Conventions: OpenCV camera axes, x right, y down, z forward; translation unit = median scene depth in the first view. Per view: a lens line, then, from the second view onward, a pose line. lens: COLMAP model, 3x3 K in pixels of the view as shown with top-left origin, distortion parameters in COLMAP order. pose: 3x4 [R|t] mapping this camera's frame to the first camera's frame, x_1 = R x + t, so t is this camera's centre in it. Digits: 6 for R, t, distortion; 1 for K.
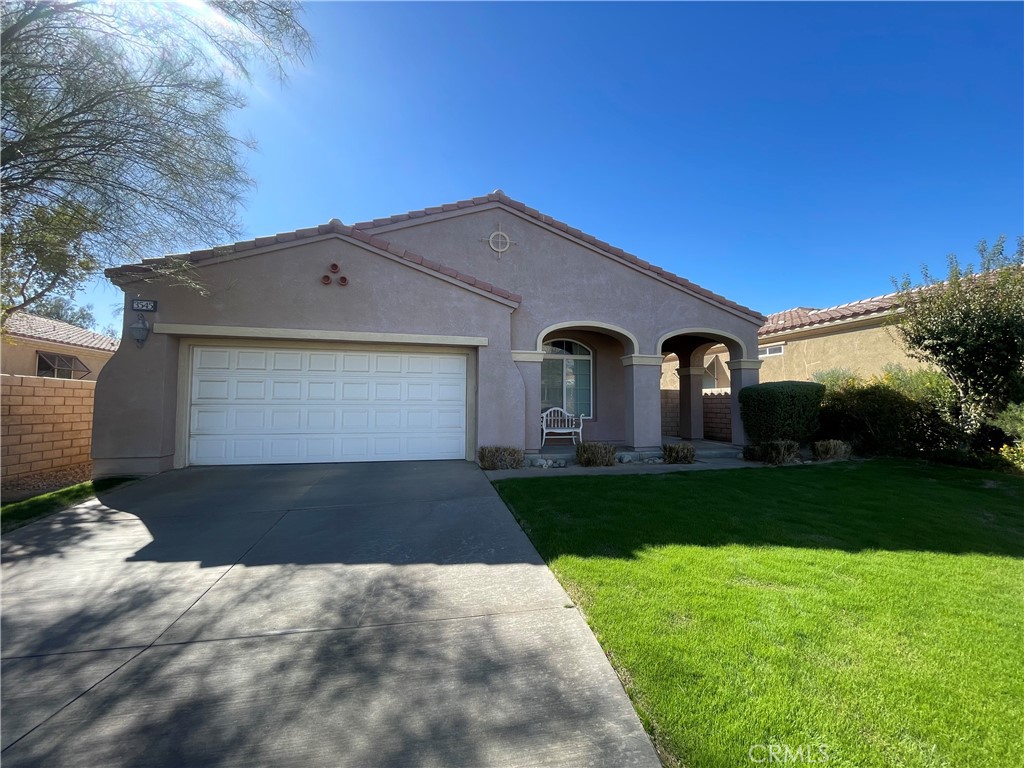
lens RADIAL K [[414.4, 0, 516.7], [0, 414.4, 382.0], [0, 0, 1]] dist [-0.001880, -0.000419]
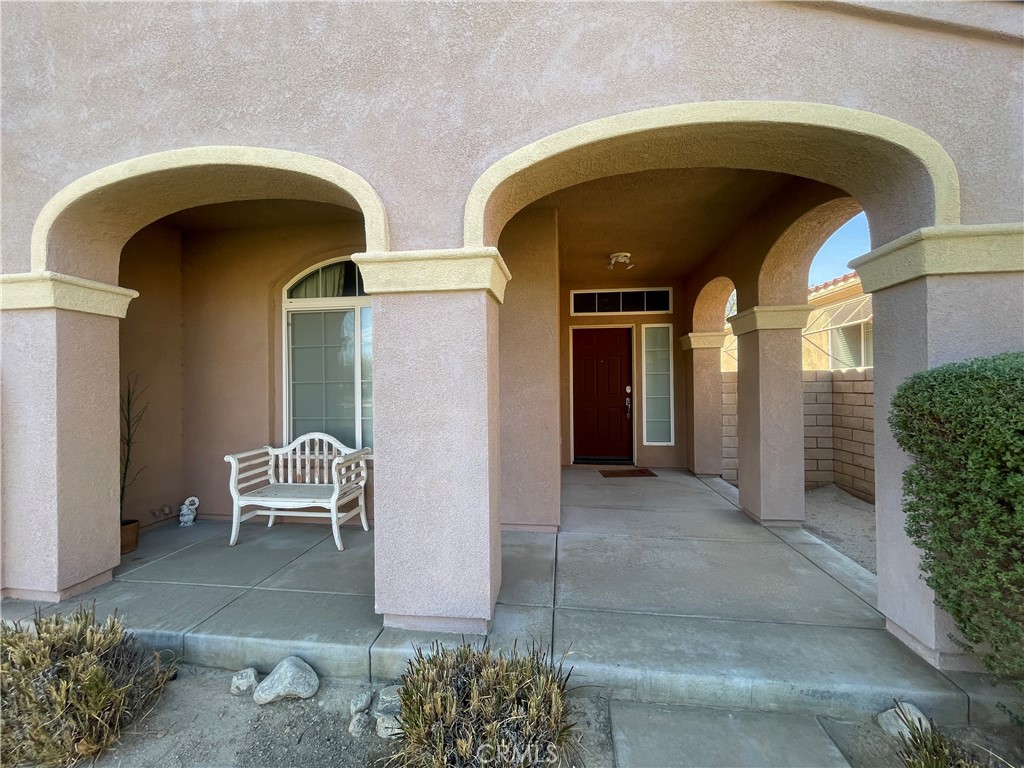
lens RADIAL K [[414.4, 0, 508.6], [0, 414.4, 379.0], [0, 0, 1]] dist [-0.001880, -0.000419]
pose [[0.933945, -0.016928, -0.357015, 0.426736], [0.031320, 0.998911, 0.034568, 0.003872], [0.356041, -0.043466, 0.933459, 0.742567]]
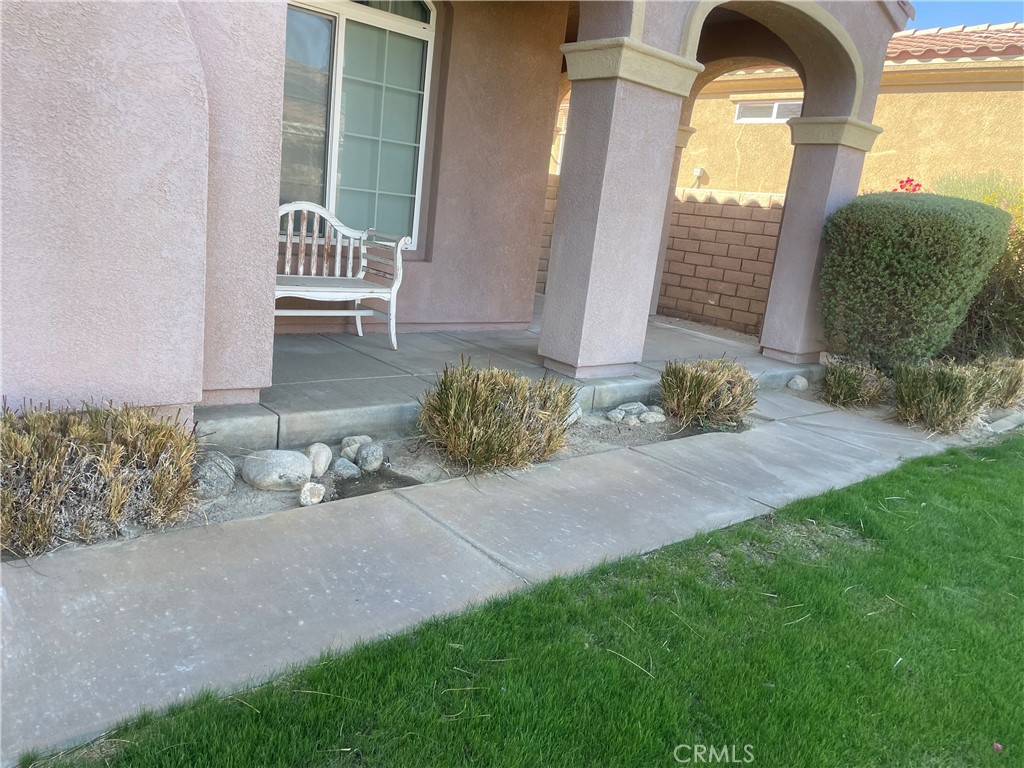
lens RADIAL K [[771.1, 0, 522.9], [0, 771.1, 391.5], [0, 0, 1]] dist [0.040090, -0.022133]
pose [[0.883781, -0.010634, 0.467780, -0.018435], [-0.138944, 0.948682, 0.284073, 0.016434], [-0.446795, -0.316054, 0.836949, 0.499543]]
